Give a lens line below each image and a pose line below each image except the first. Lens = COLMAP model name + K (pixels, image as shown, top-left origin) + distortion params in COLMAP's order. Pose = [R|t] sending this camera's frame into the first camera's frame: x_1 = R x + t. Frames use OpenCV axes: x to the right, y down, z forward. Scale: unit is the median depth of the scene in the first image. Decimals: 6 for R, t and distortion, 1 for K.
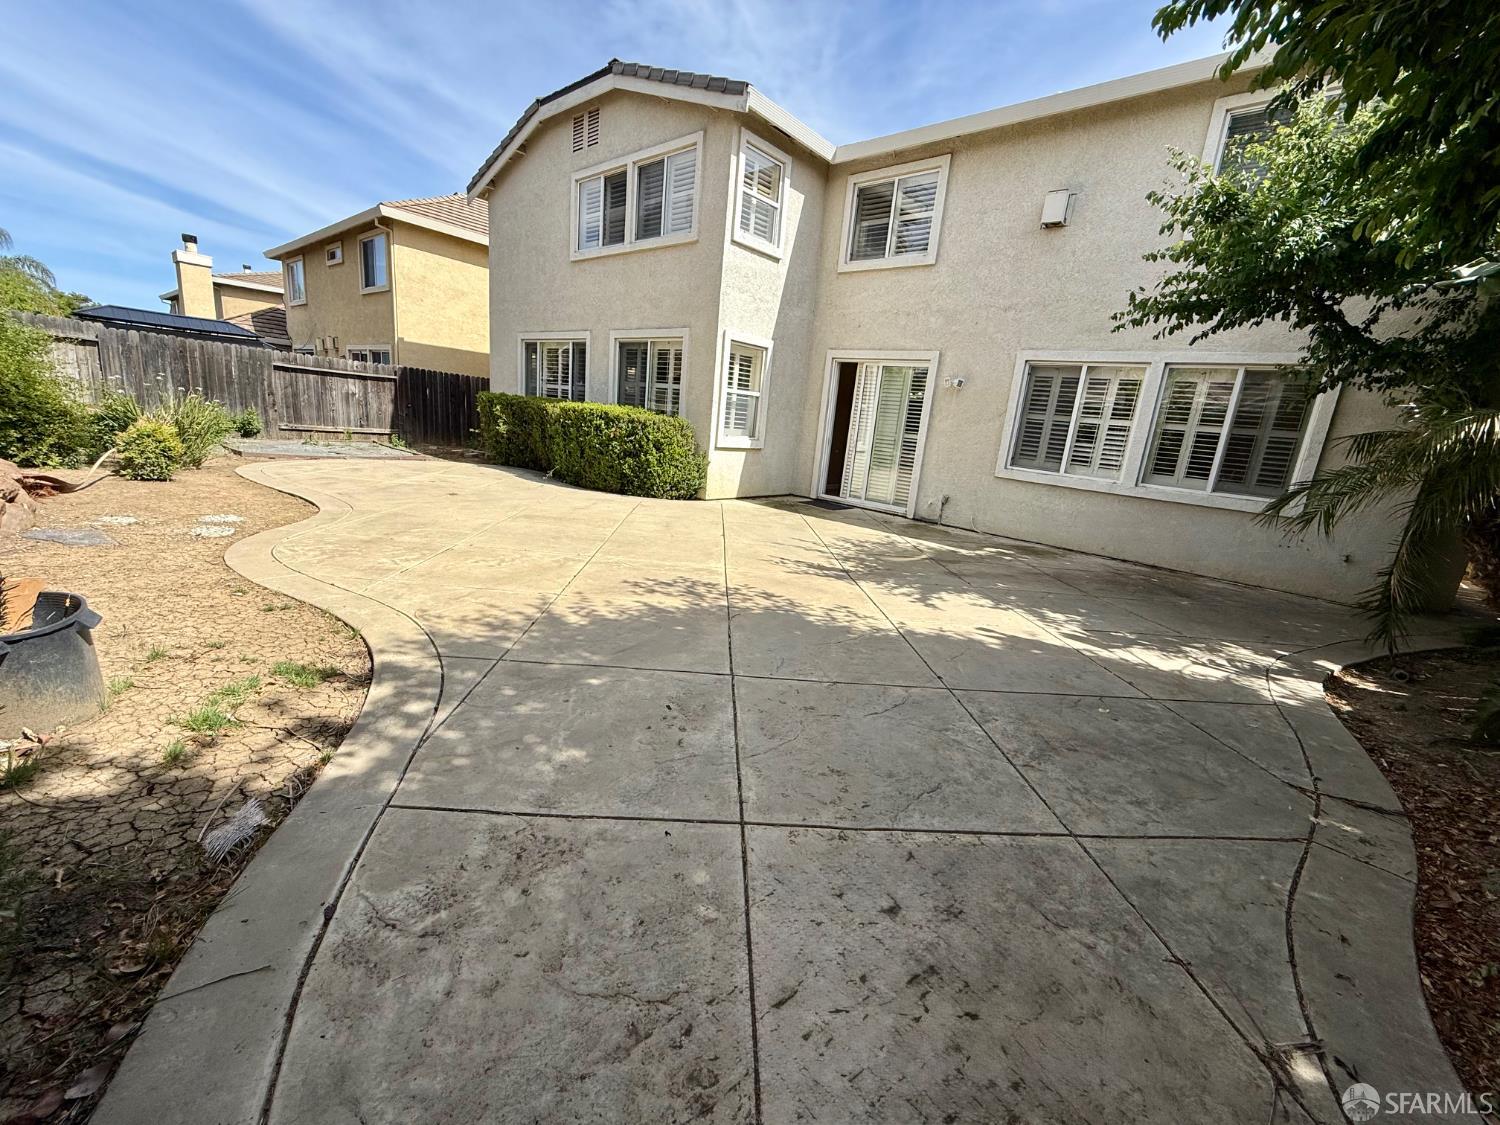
lens RADIAL K [[598.4, 0, 743.7], [0, 598.4, 559.9], [0, 0, 1]] dist [-0.001126, 0.000353]
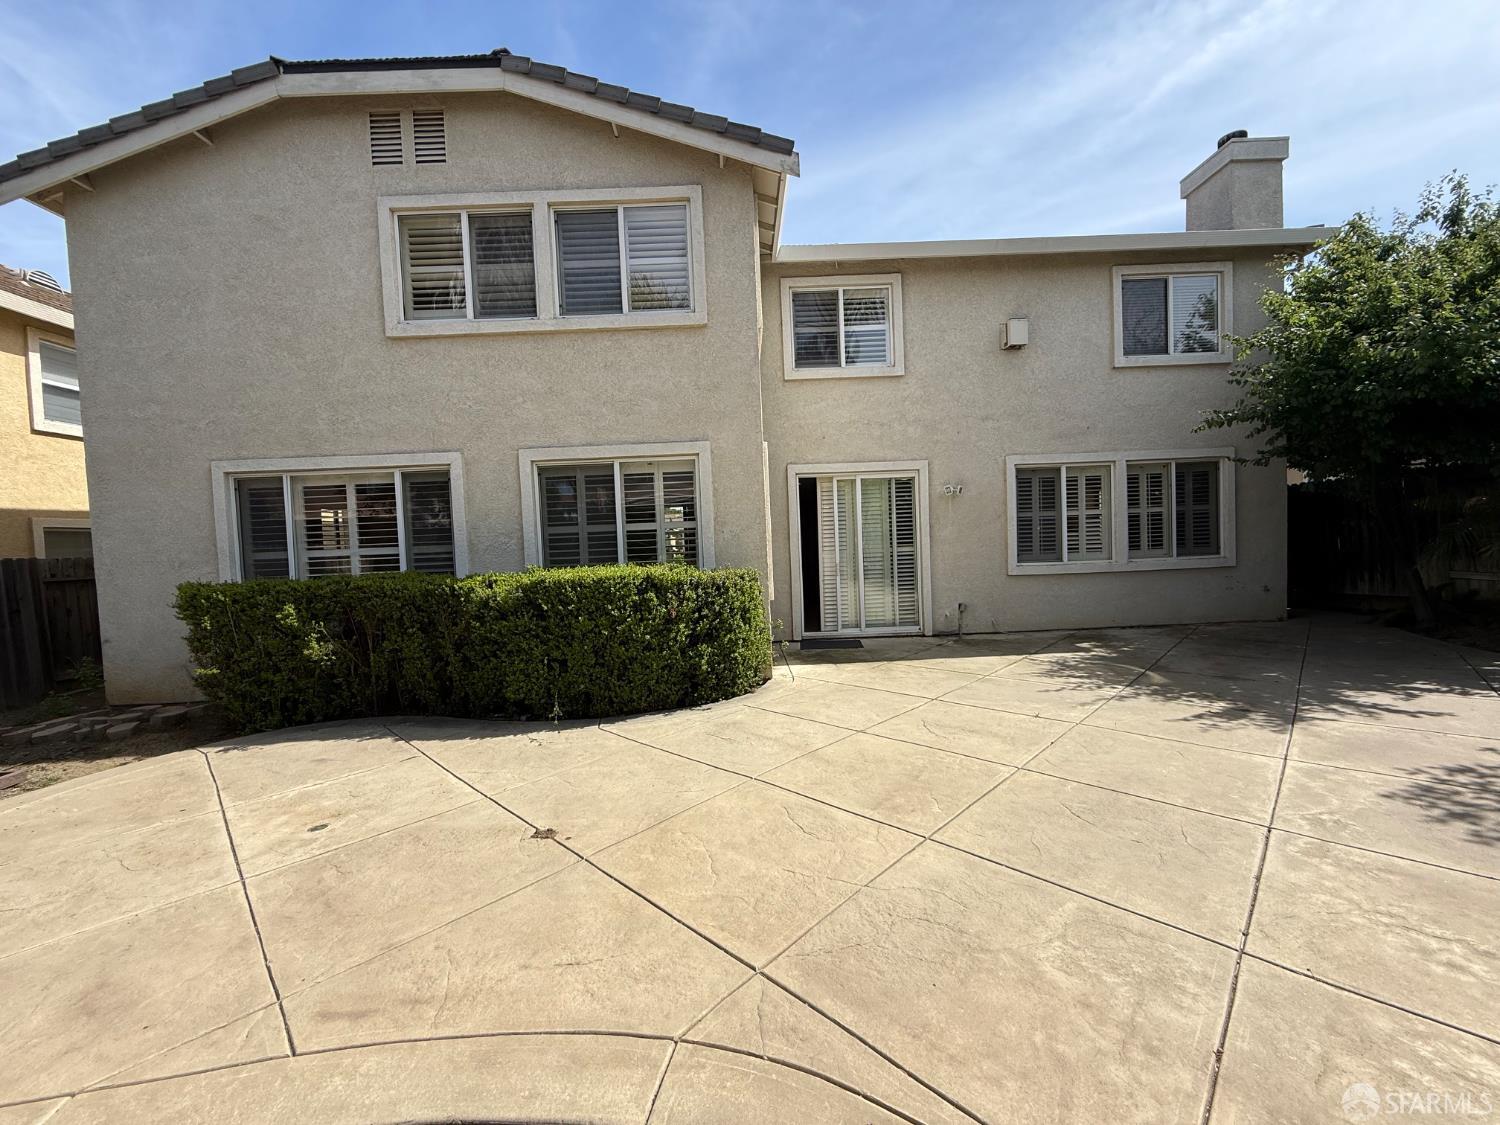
lens RADIAL K [[598.4, 0, 747.8], [0, 598.4, 560.6], [0, 0, 1]] dist [-0.001126, 0.000353]
pose [[0.730558, -0.145324, 0.667208, -0.542203], [0.267243, 0.960003, -0.083520, -0.186328], [-0.628384, 0.239323, 0.740174, 0.495702]]
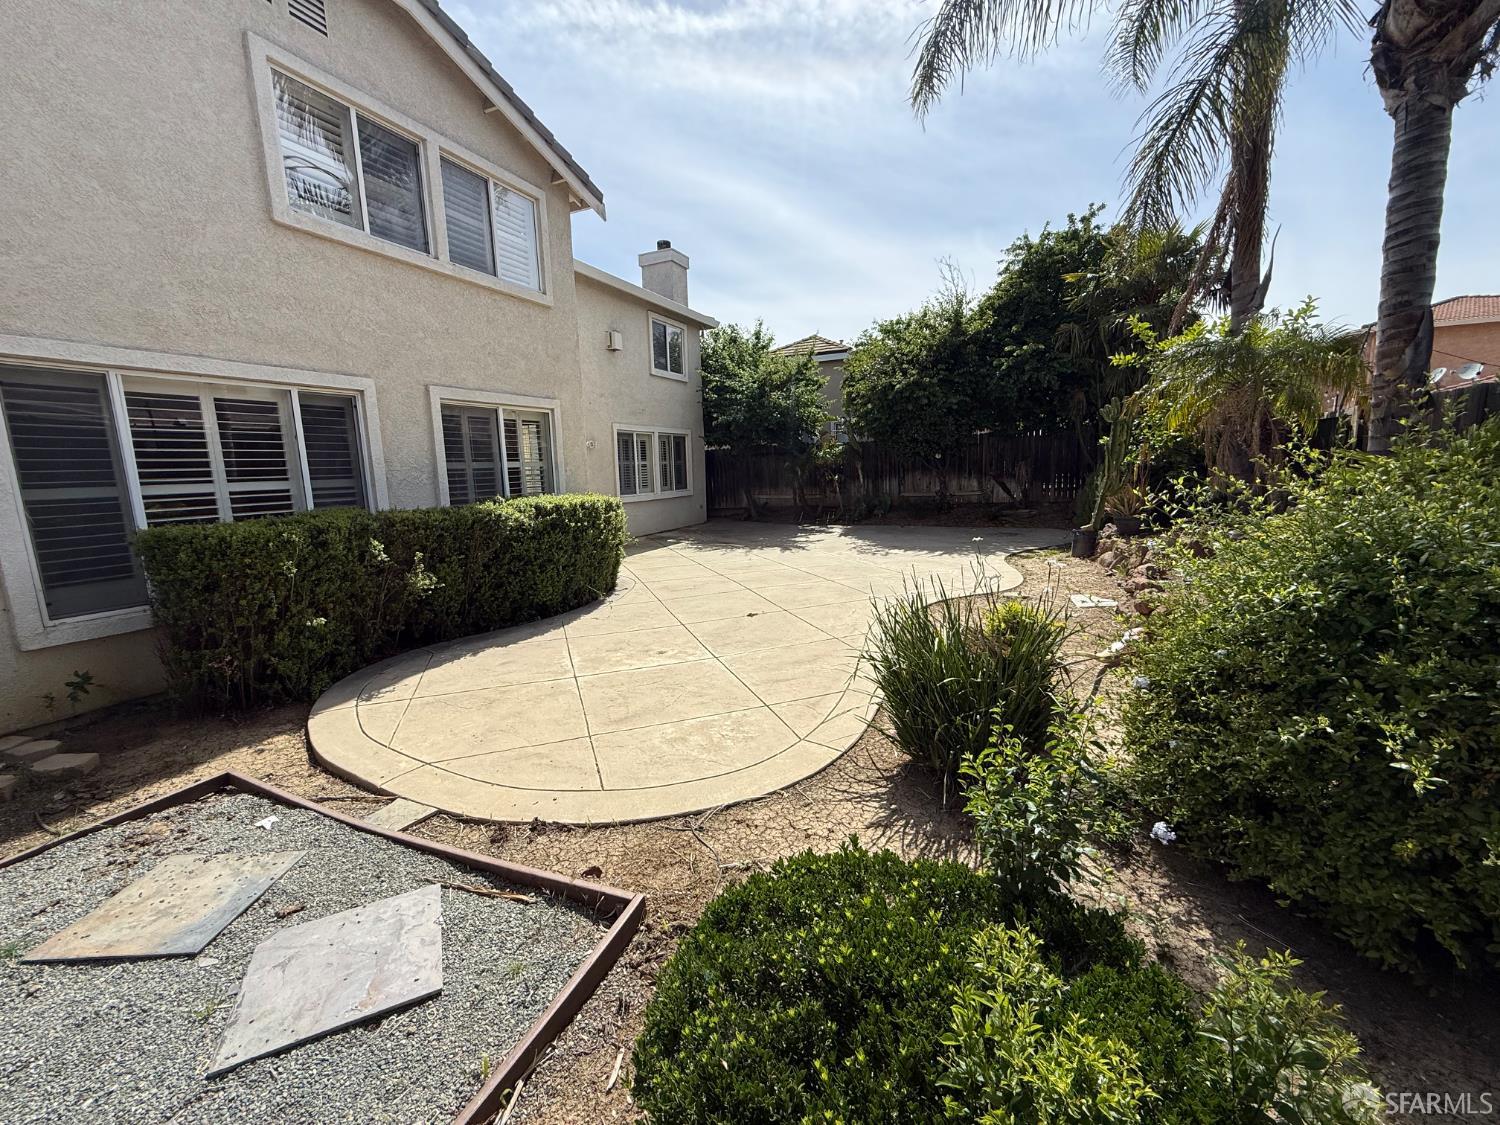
lens RADIAL K [[598.4, 0, 745.6], [0, 598.4, 560.8], [0, 0, 1]] dist [-0.001126, 0.000353]
pose [[-0.289384, -0.233957, 0.928182, -1.071856], [0.233879, 0.923000, 0.305568, -0.376050], [-0.928201, 0.305509, -0.212384, 1.012127]]
